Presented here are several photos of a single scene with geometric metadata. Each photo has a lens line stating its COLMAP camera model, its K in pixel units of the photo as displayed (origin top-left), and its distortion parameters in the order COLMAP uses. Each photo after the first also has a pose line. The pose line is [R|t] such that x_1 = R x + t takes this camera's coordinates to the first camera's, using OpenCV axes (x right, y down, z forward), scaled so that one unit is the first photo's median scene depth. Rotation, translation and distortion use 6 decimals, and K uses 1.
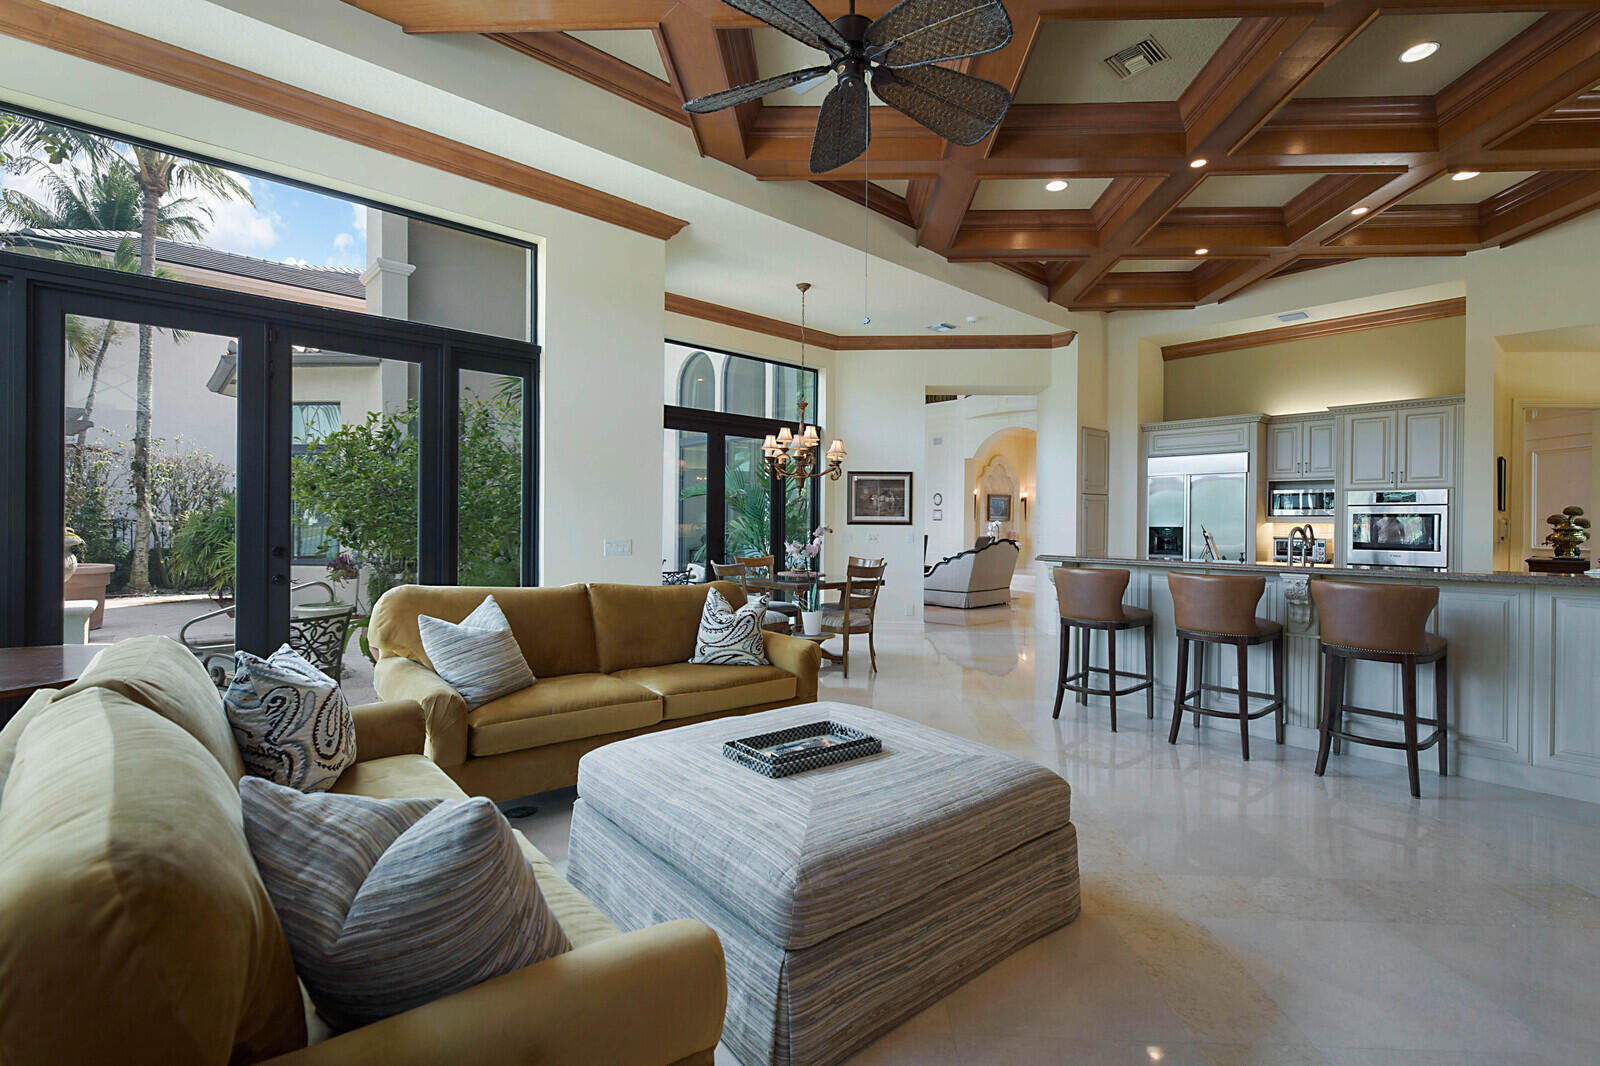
lens RADIAL K [[708.8, 0, 803.4], [0, 708.8, 527.6], [0, 0, 1]] dist [0.002897, 0.000277]
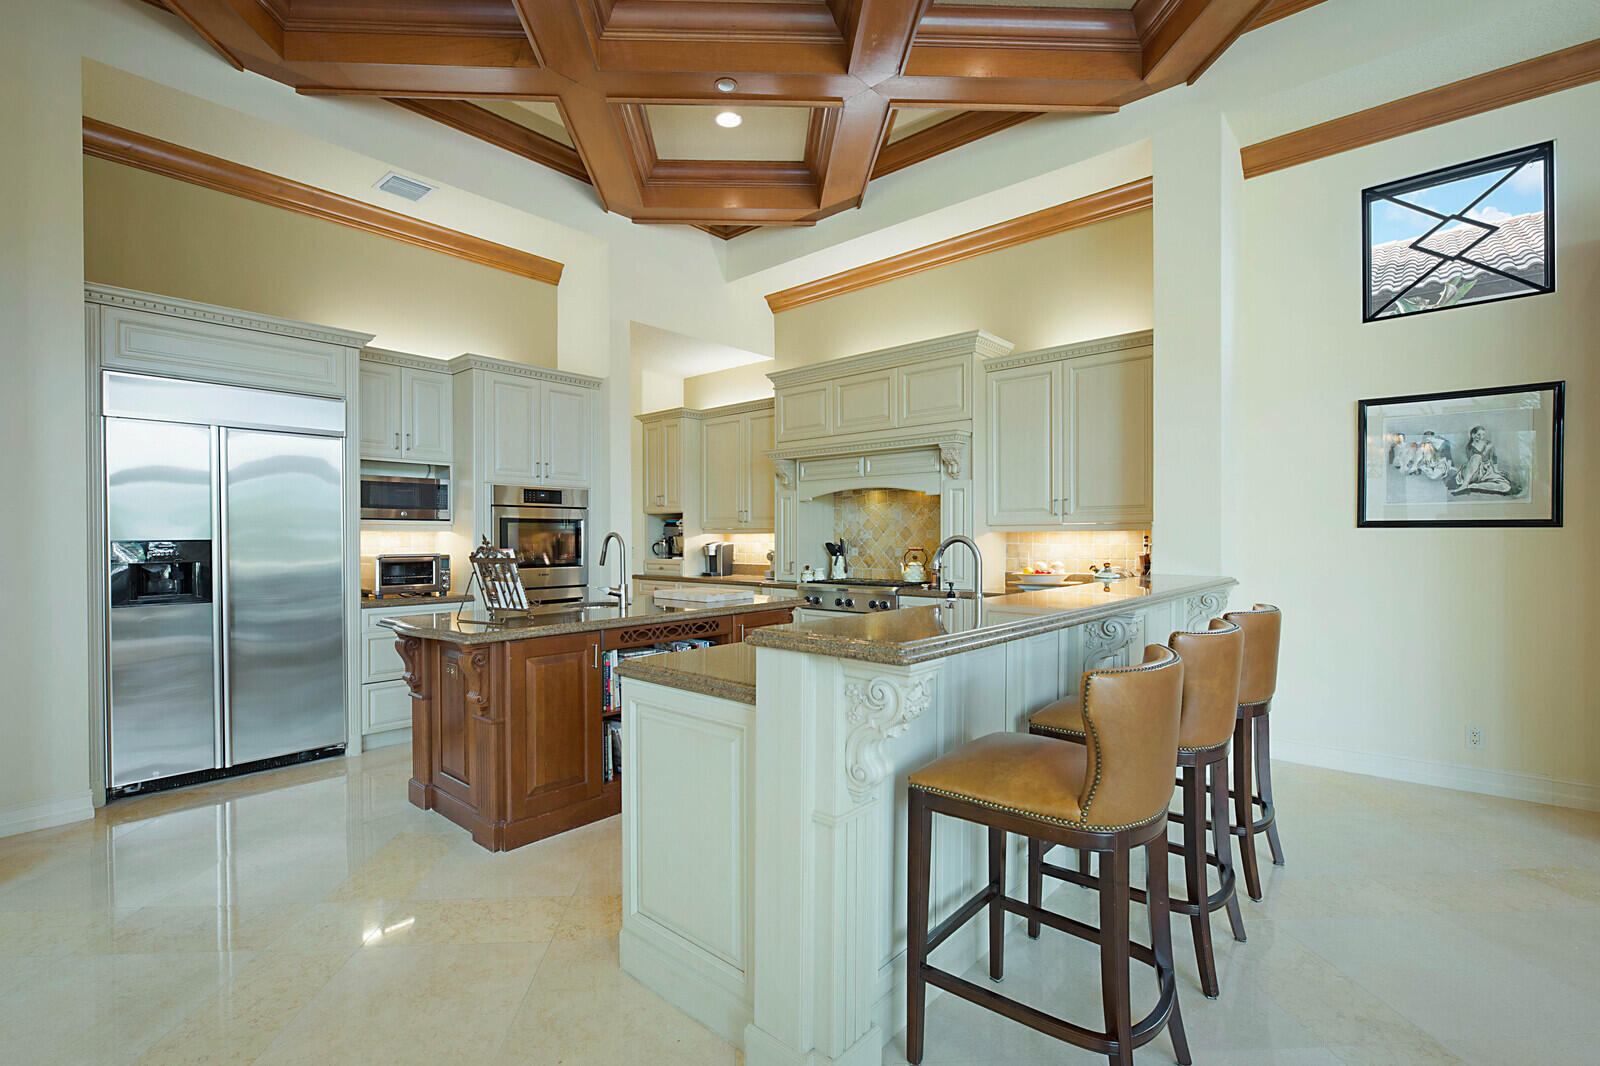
lens RADIAL K [[706.2, 0, 802.1], [0, 706.2, 543.6], [0, 0, 1]] dist [0.009961, -0.000332]
pose [[-0.058705, -0.019778, 0.998079, 0.065013], [0.009121, 0.999751, 0.020348, -0.005418], [-0.998234, 0.010298, -0.058510, 0.742678]]
